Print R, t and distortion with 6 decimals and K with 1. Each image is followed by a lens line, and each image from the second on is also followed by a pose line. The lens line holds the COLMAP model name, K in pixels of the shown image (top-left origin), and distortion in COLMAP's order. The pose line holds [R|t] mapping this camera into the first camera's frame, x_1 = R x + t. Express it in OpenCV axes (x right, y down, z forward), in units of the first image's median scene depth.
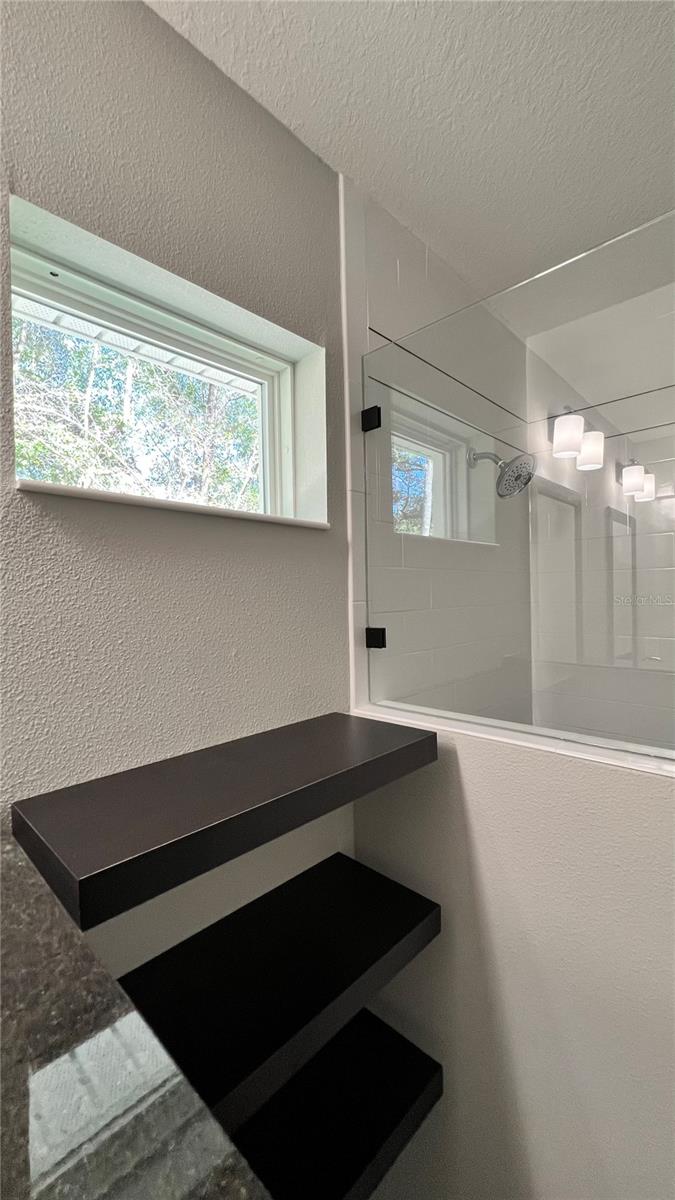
lens RADIAL K [[475.3, 0, 346.5], [0, 475.3, 605.6], [0, 0, 1]] dist [-0.008341, 0.000974]
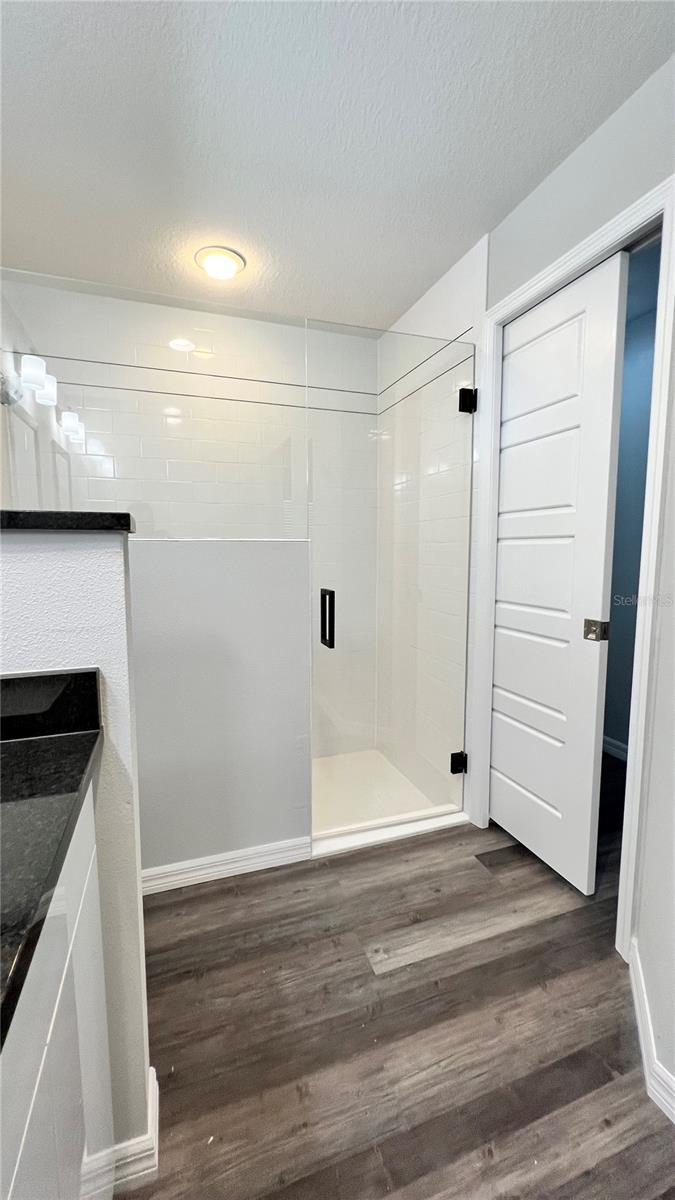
lens RADIAL K [[475.3, 0, 335.0], [0, 475.3, 602.5], [0, 0, 1]] dist [-0.008341, 0.000974]
pose [[0.457626, -0.080130, 0.885527, -0.568311], [0.014697, 0.996477, 0.082574, 0.287604], [-0.889023, -0.024773, 0.457192, -0.571976]]
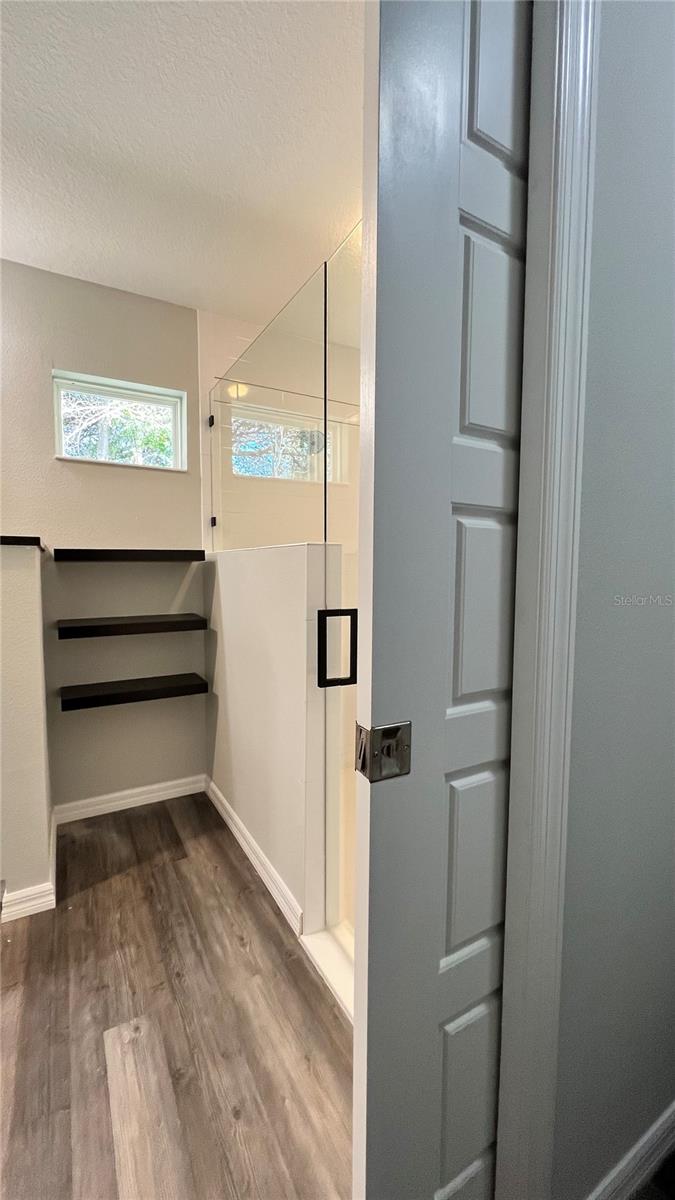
lens RADIAL K [[475.3, 0, 330.5], [0, 475.3, 602.7], [0, 0, 1]] dist [-0.008341, 0.000974]
pose [[0.956486, 0.032749, -0.289934, 1.209268], [-0.017785, 0.998377, 0.054097, 0.308969], [0.291235, -0.046587, 0.955516, -0.947732]]
